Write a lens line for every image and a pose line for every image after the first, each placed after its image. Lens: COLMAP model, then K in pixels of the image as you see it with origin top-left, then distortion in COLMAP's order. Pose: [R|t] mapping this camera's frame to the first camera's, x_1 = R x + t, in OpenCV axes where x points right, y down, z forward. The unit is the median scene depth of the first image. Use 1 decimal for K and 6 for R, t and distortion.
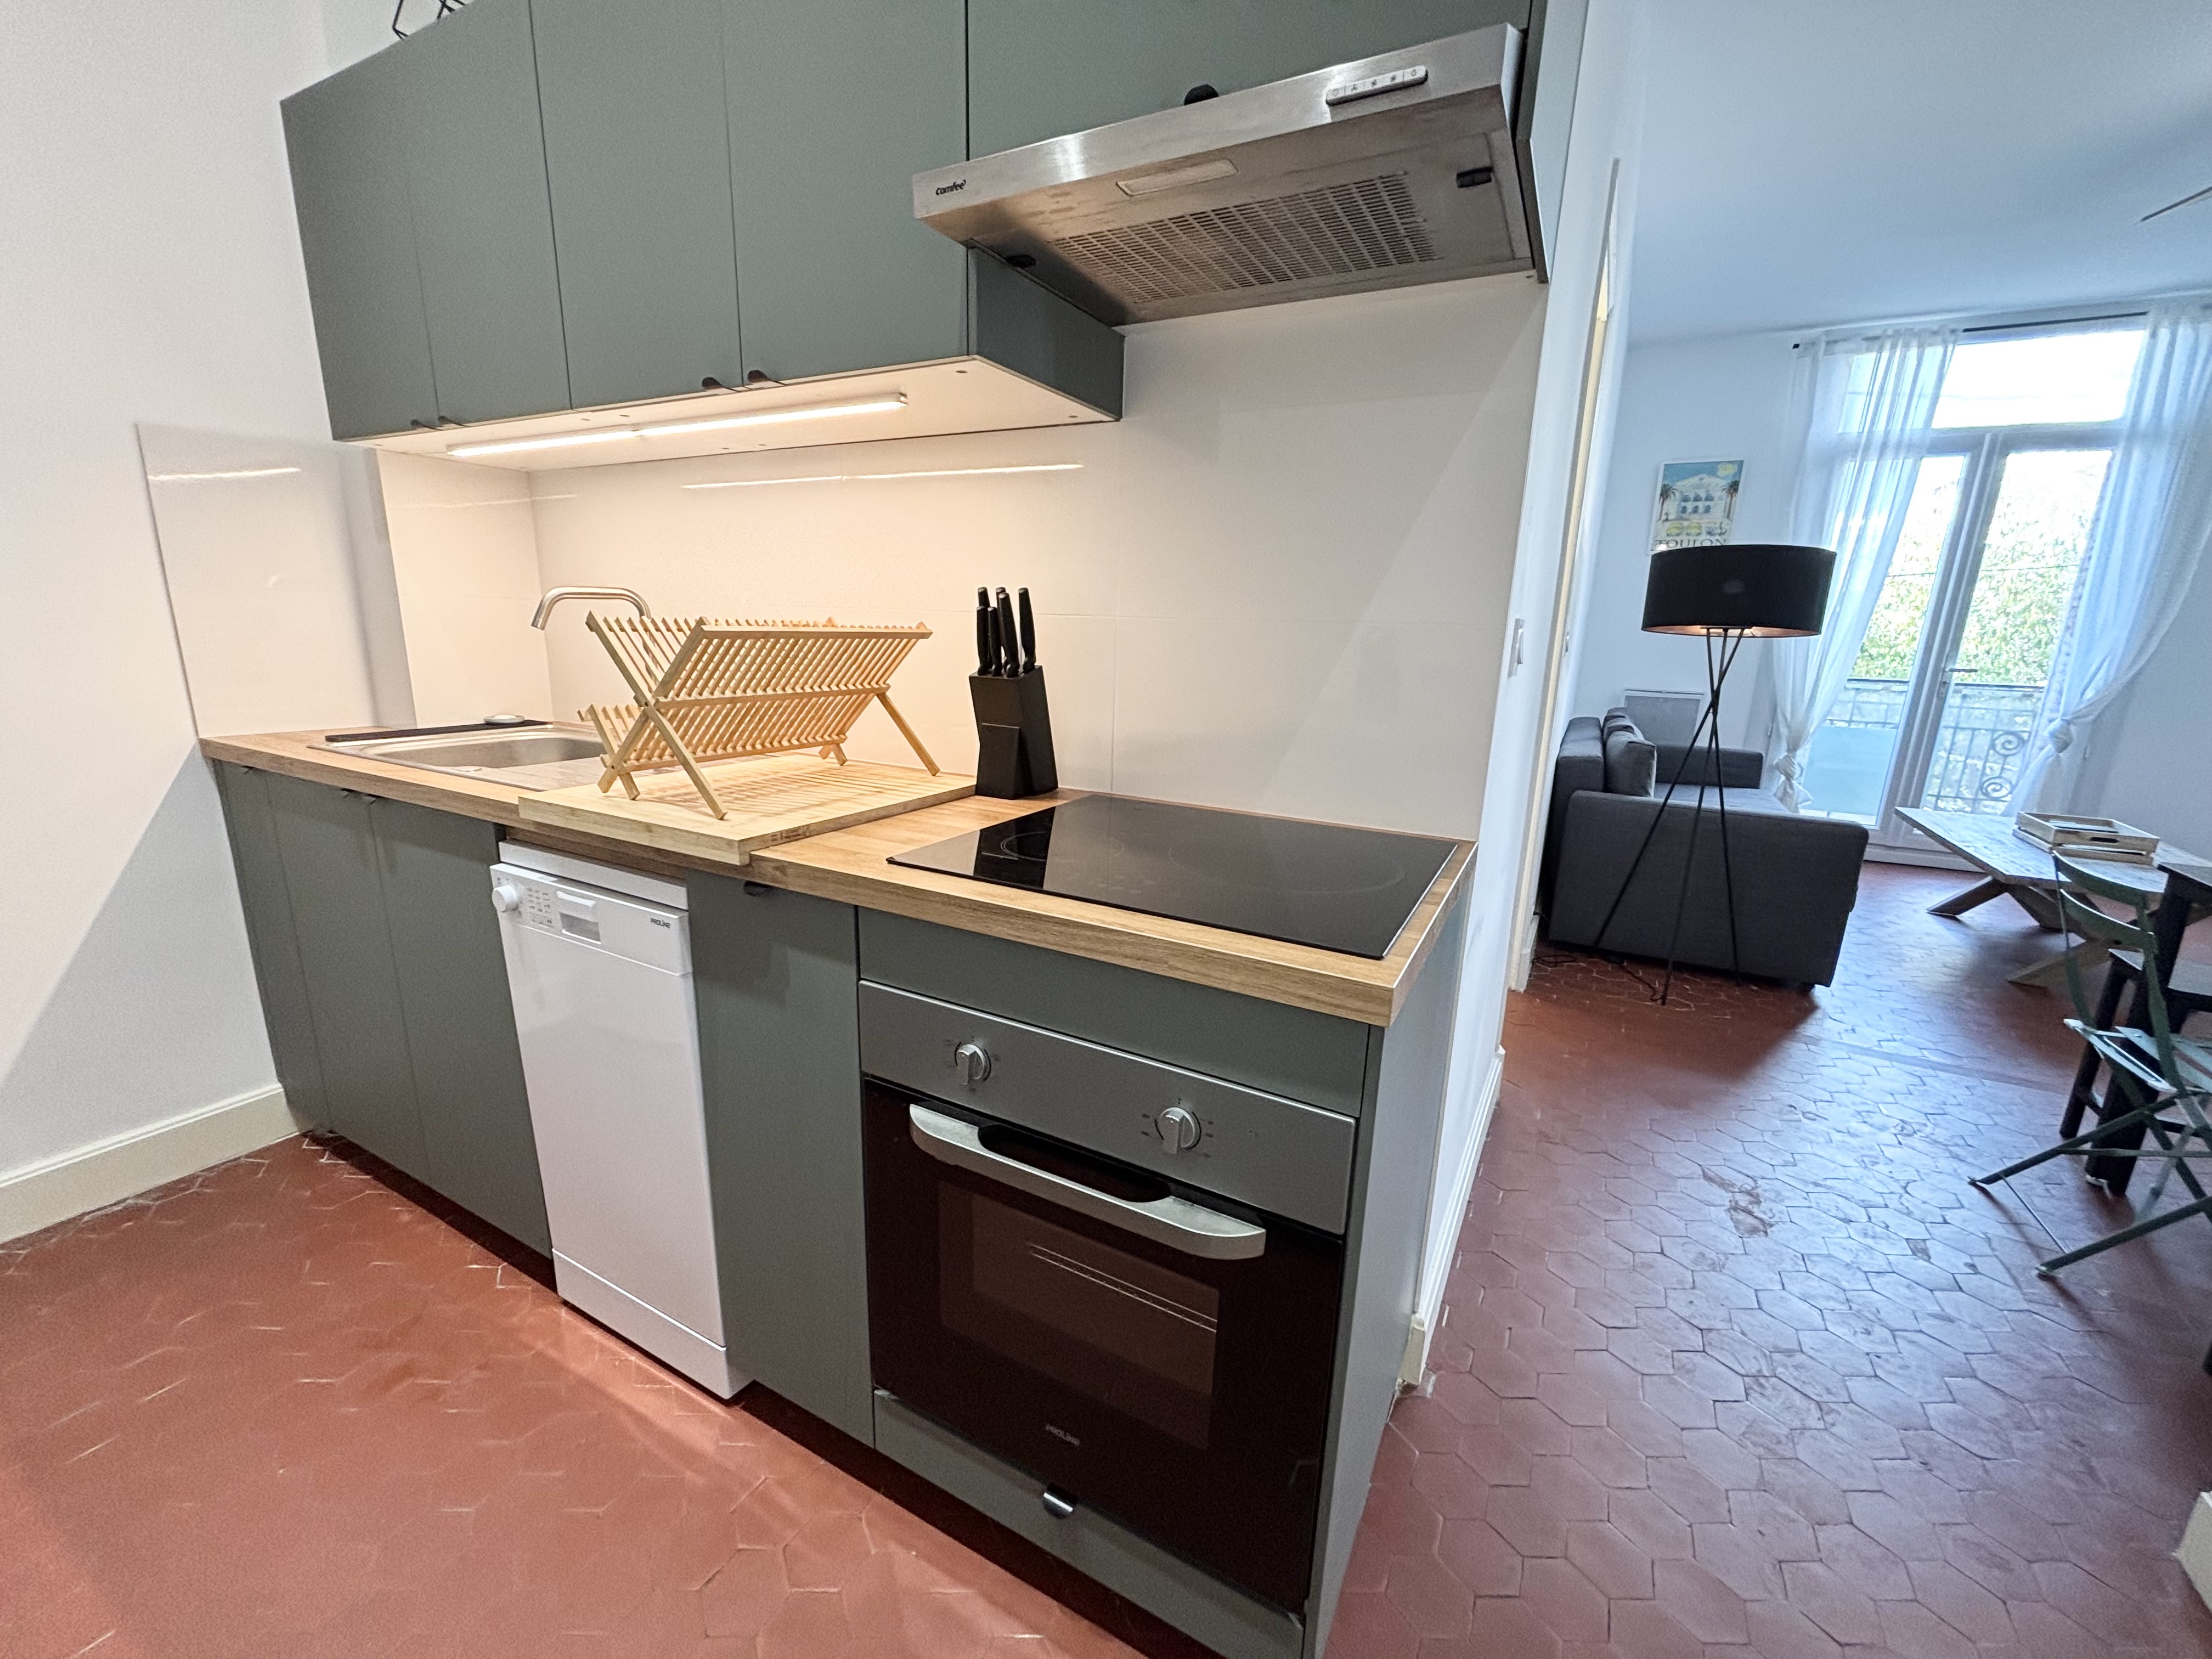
lens RADIAL K [[887.8, 0, 1110.6], [0, 887.8, 831.9], [0, 0, 1]] dist [0.001894, -0.000025]
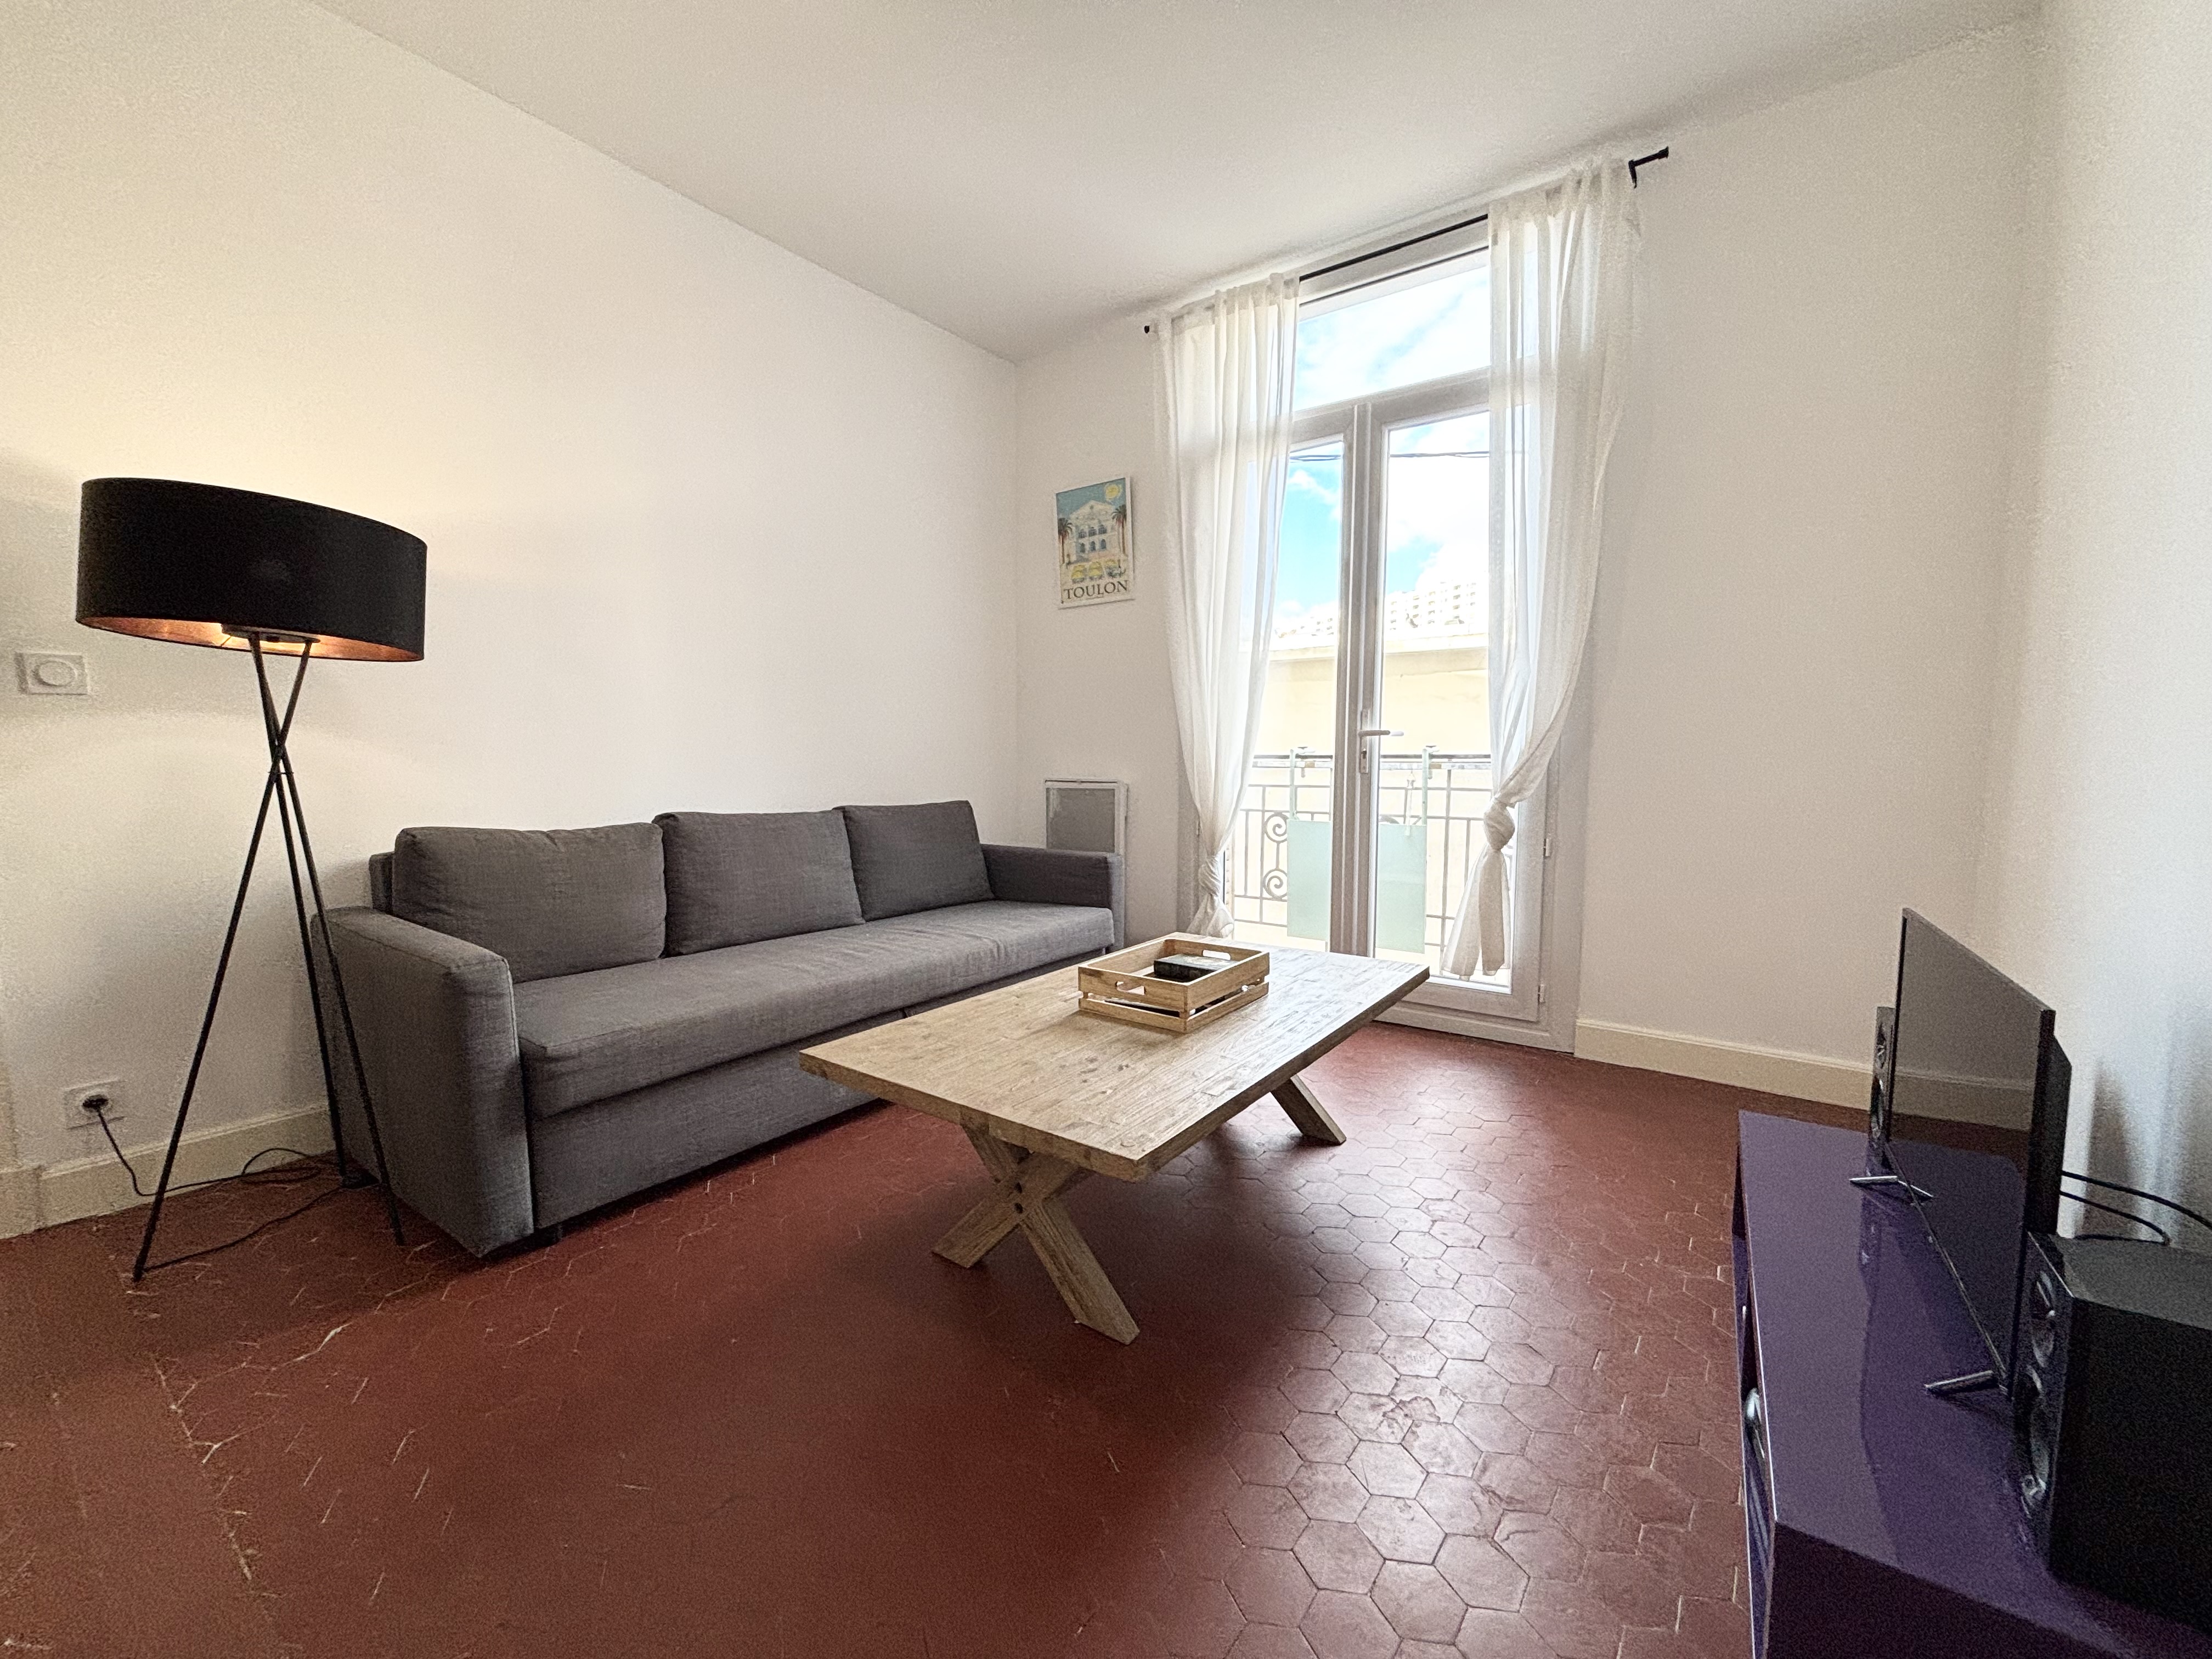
lens RADIAL K [[887.8, 0, 1110.6], [0, 887.8, 831.9], [0, 0, 1]] dist [0.001894, -0.000025]
pose [[0.991377, -0.016857, -0.129949, 0.842087], [-0.002641, 0.988919, -0.148431, -0.005613], [0.131011, 0.147494, 0.980348, 0.314305]]
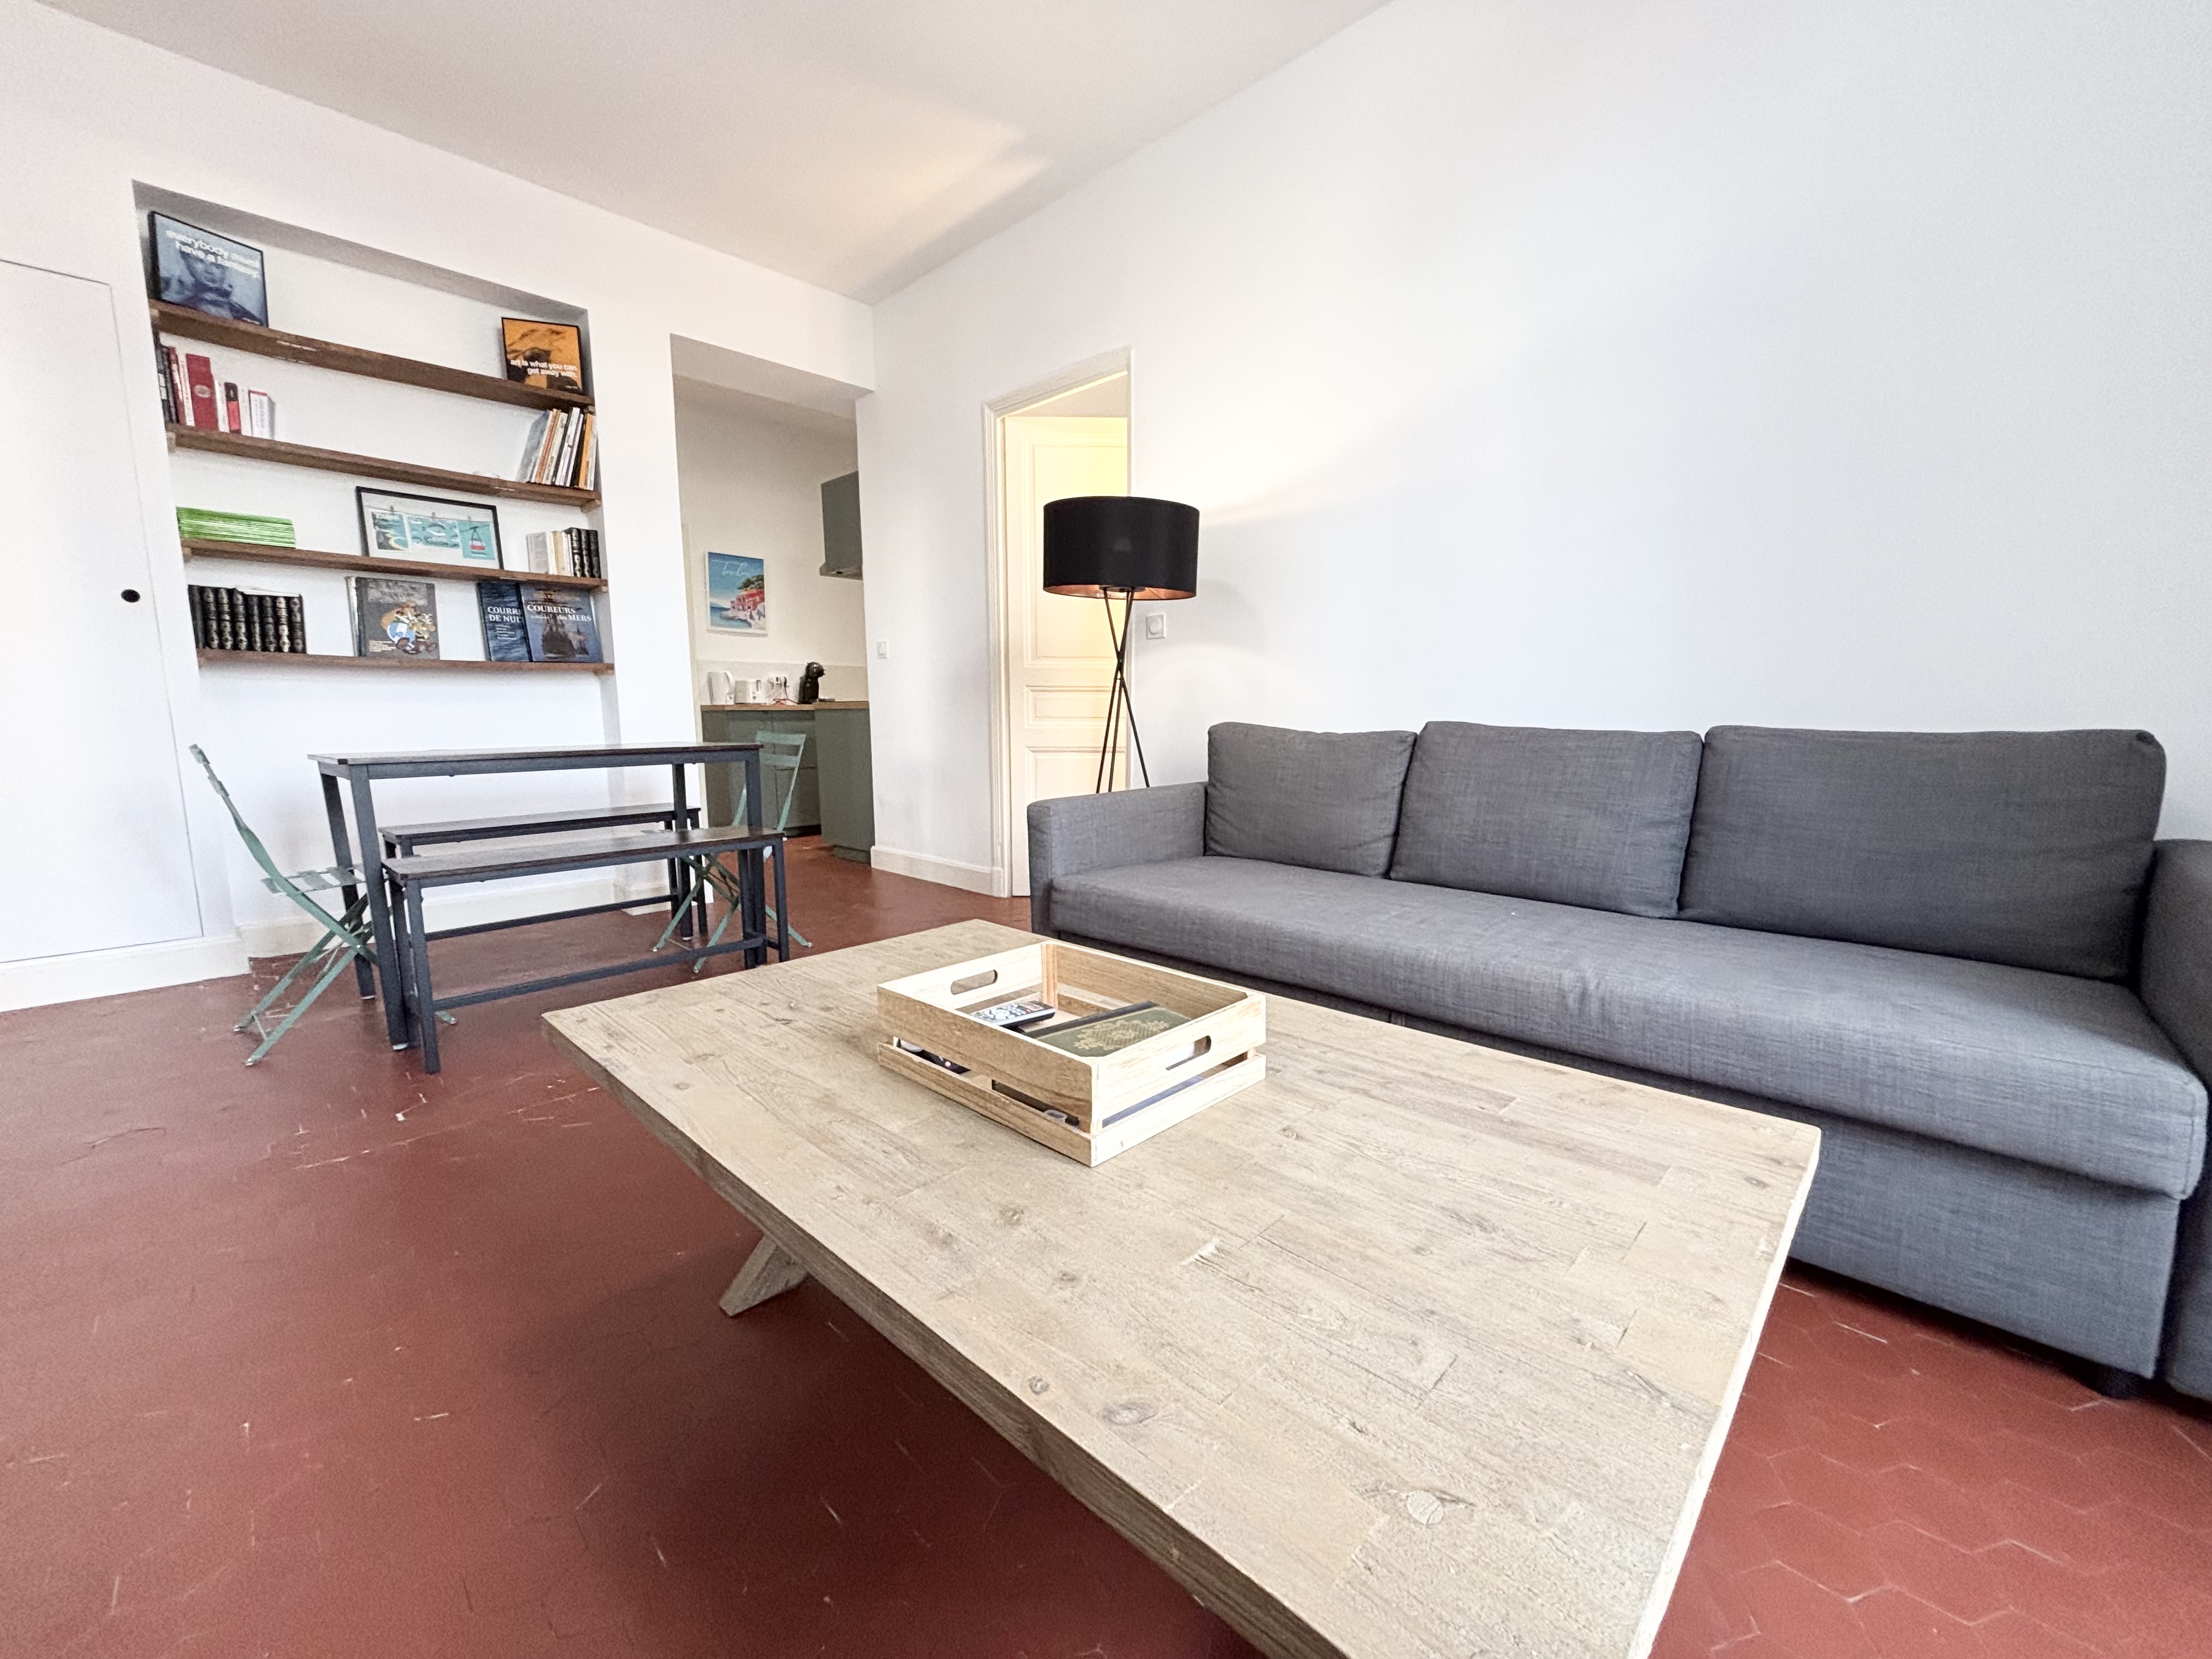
lens RADIAL K [[887.8, 0, 1110.6], [0, 887.8, 831.9], [0, 0, 1]] dist [0.001894, -0.000025]
pose [[-0.267319, 0.105534, -0.957812, 1.025860], [-0.223540, 0.960077, 0.168173, -0.088565], [0.937321, 0.259065, -0.233056, 0.819191]]
